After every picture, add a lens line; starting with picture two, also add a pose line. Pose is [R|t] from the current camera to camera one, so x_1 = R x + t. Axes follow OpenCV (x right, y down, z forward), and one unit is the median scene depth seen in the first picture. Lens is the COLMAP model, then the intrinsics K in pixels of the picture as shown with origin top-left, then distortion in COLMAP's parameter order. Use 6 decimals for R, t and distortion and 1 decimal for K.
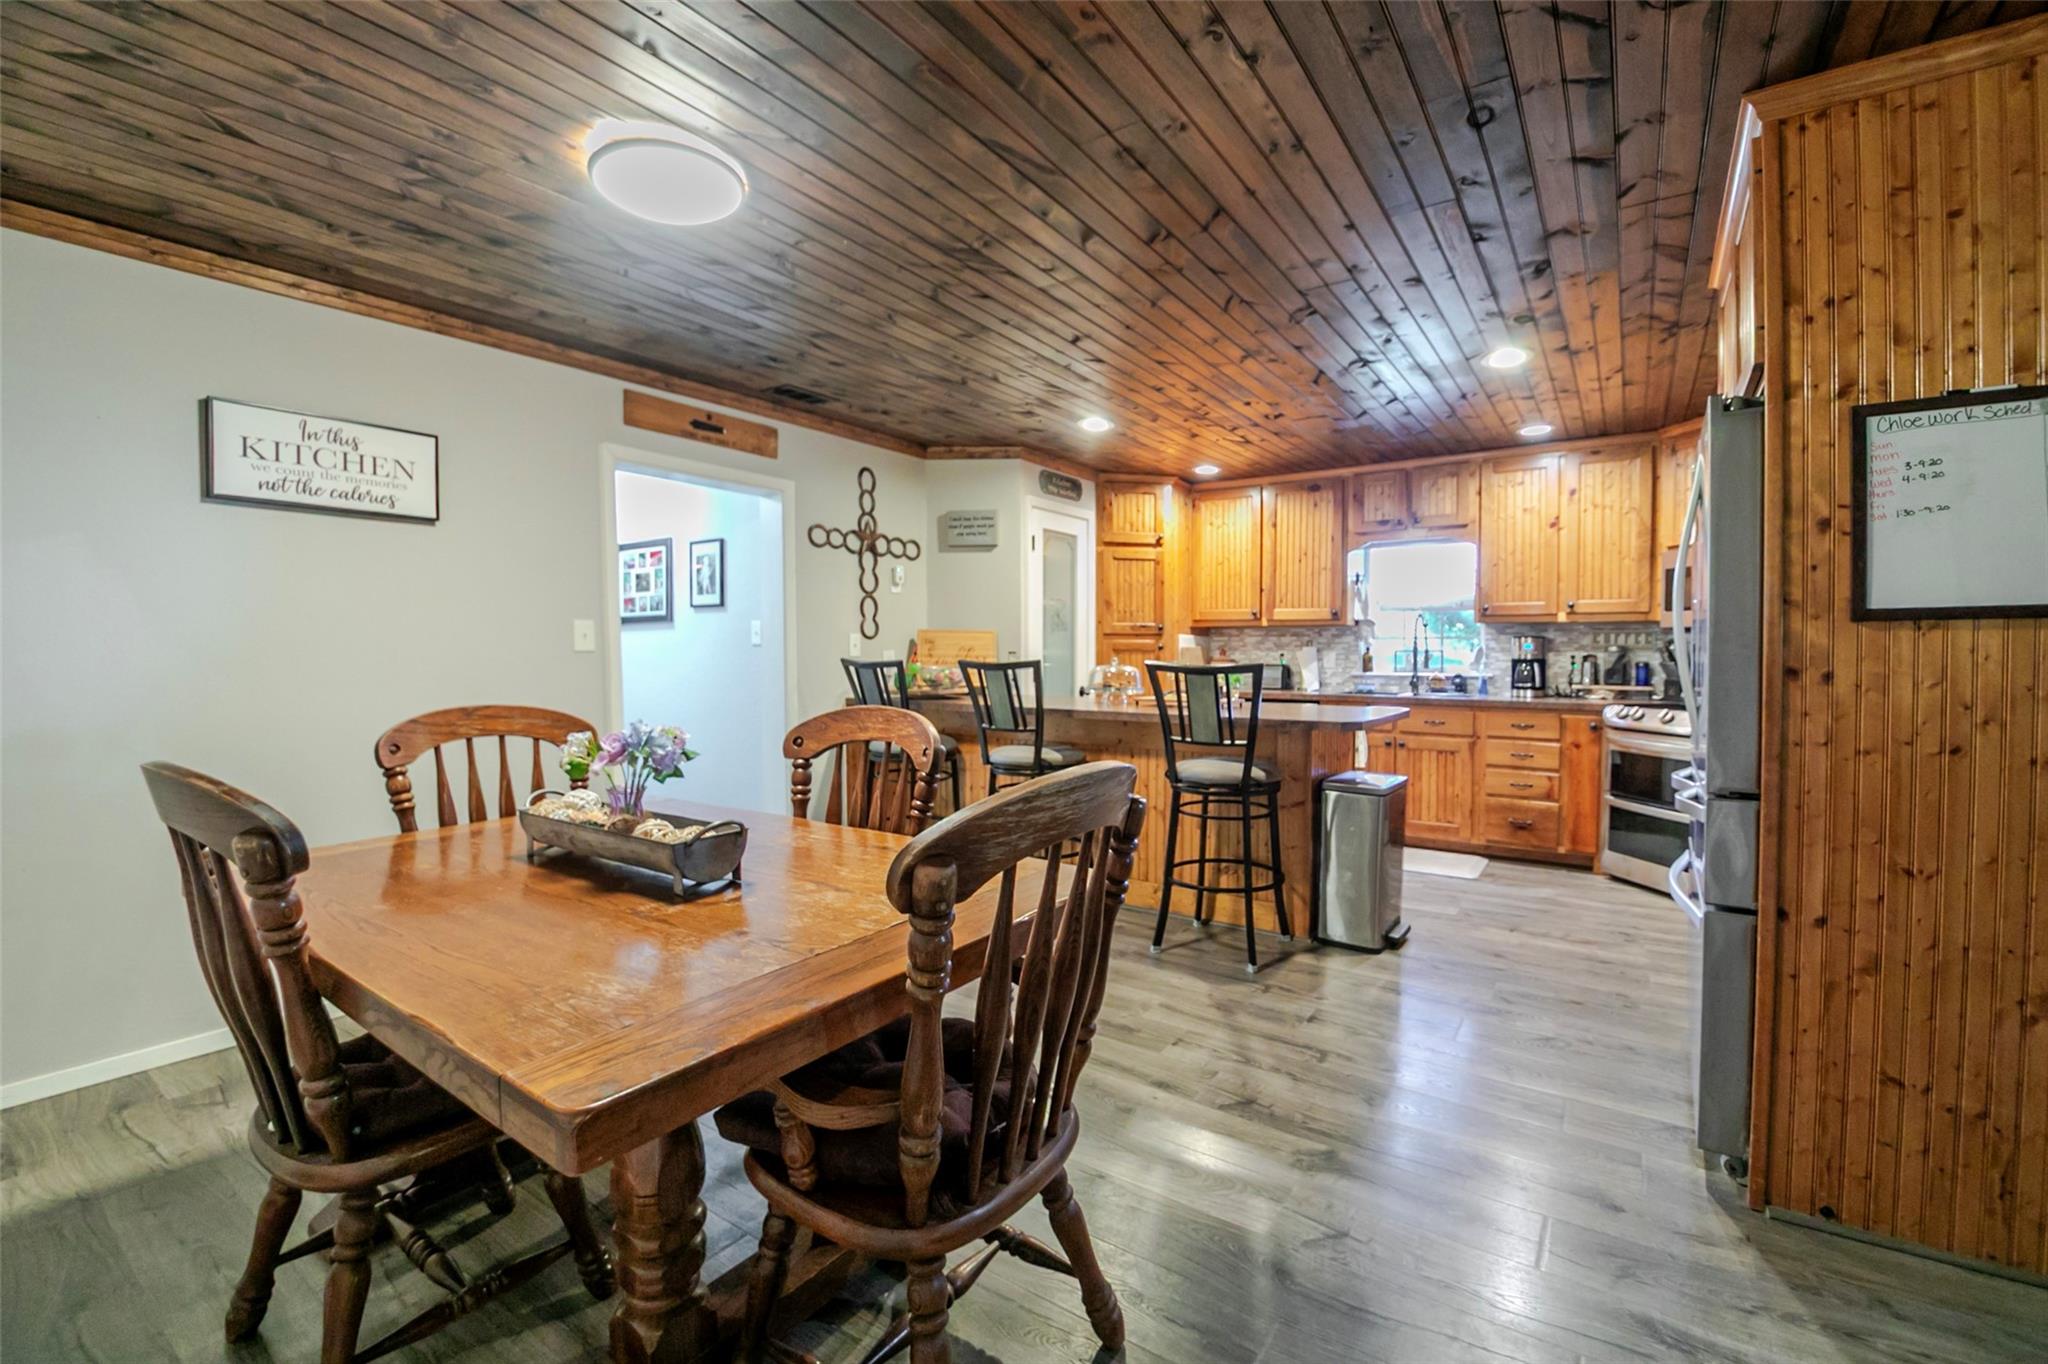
lens RADIAL K [[854.7, 0, 1026.8], [0, 854.7, 680.4], [0, 0, 1]] dist [-0.018549, -0.000303]
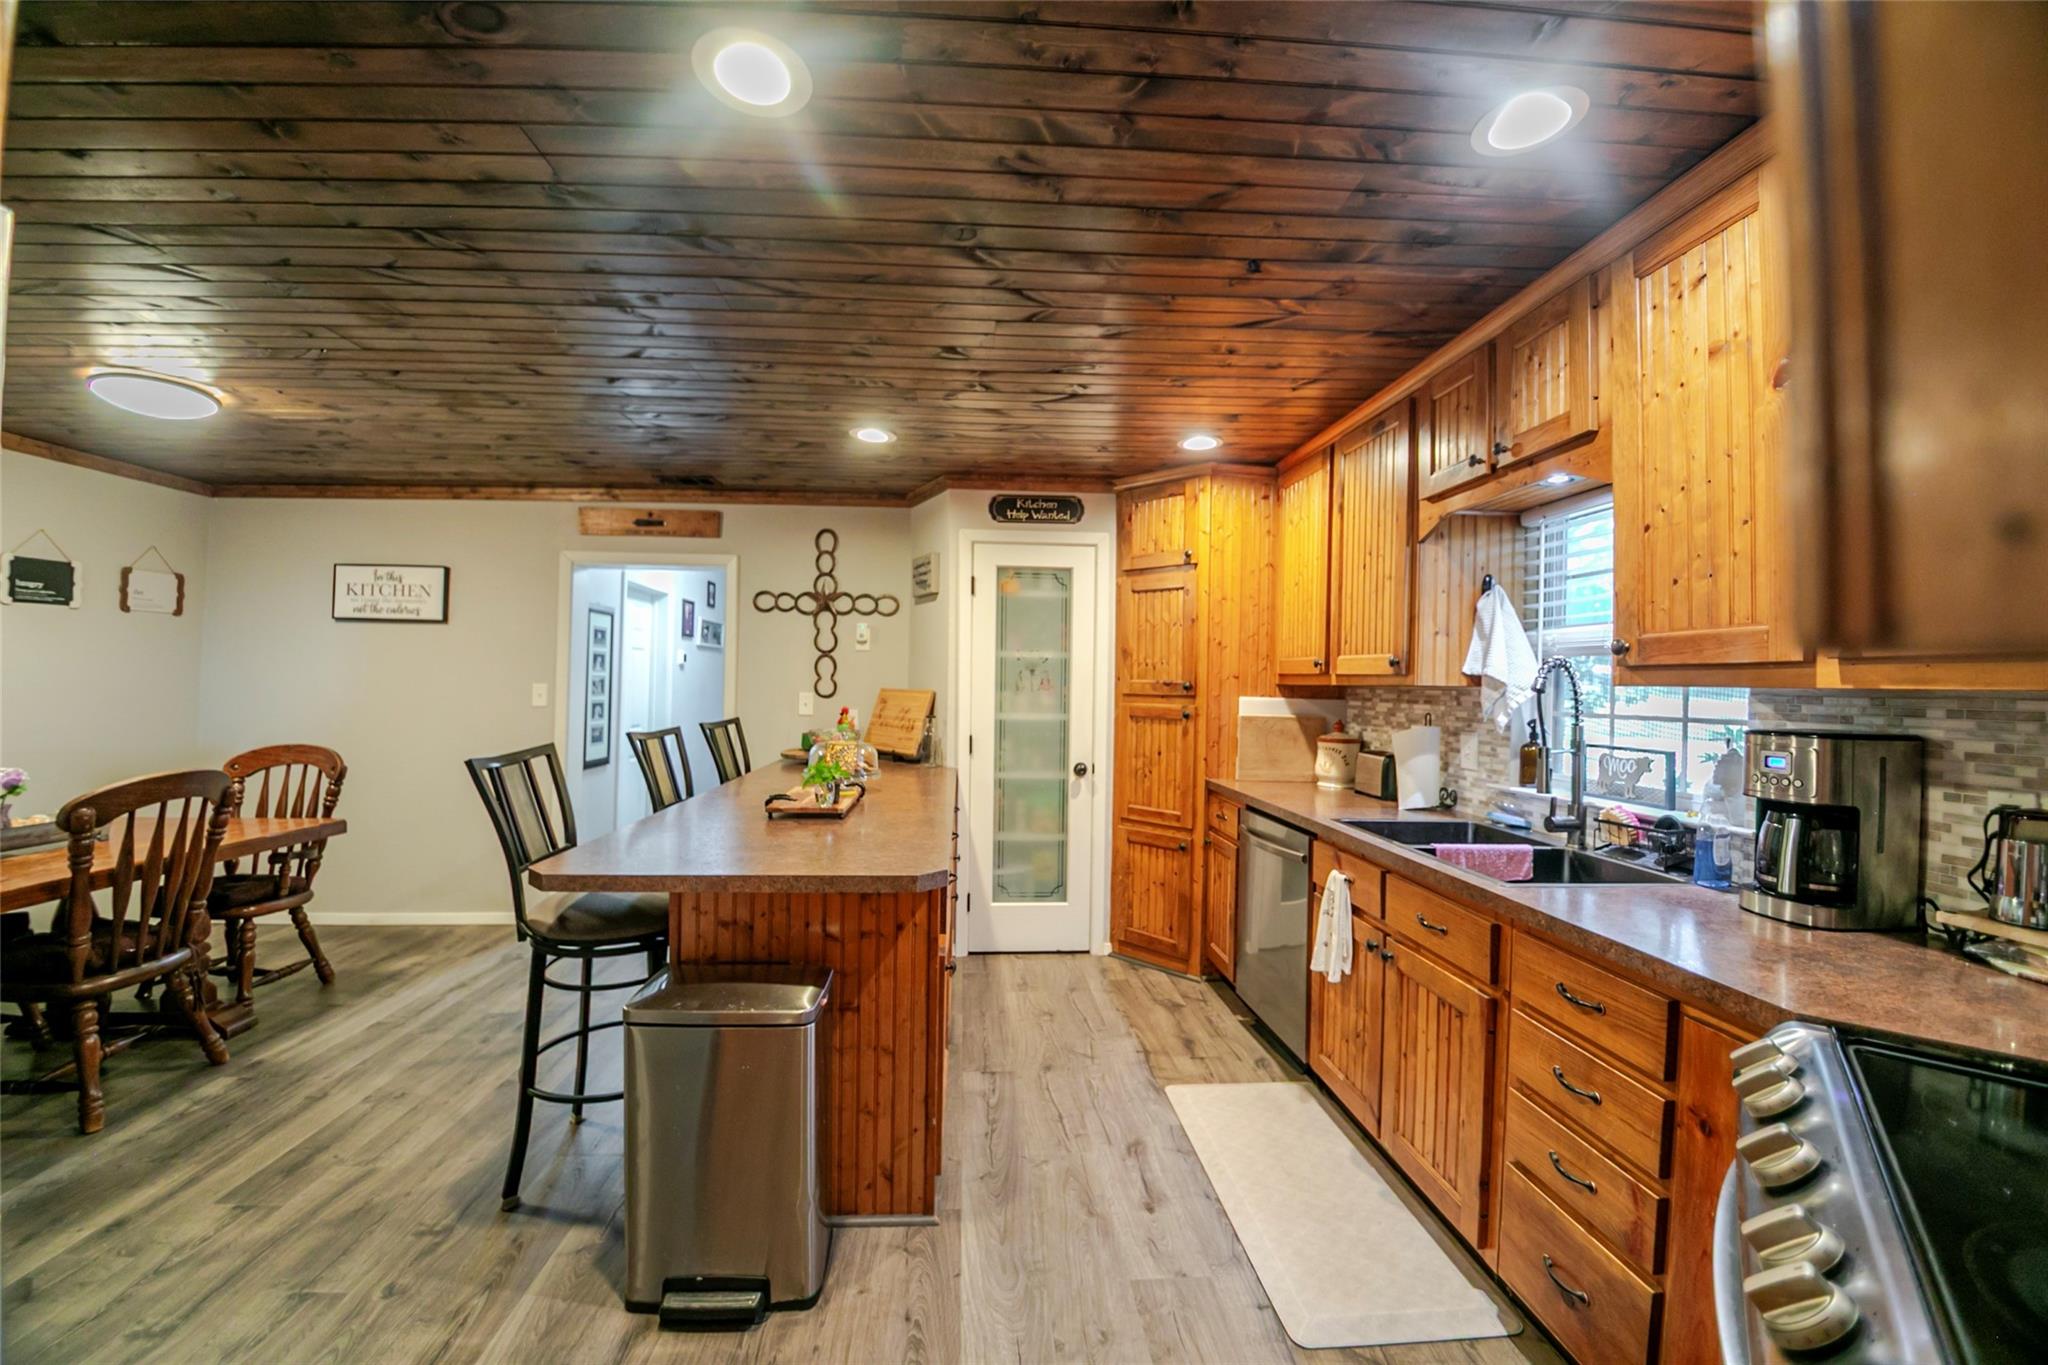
lens RADIAL K [[763.7, 0, 1017.2], [0, 763.7, 679.8], [0, 0, 1]] dist [-0.018396, -0.000285]
pose [[0.619868, 0.002190, -0.784703, 0.662348], [-0.039800, 0.998797, -0.028652, -0.053572], [0.783696, 0.048992, 0.619209, 0.623806]]
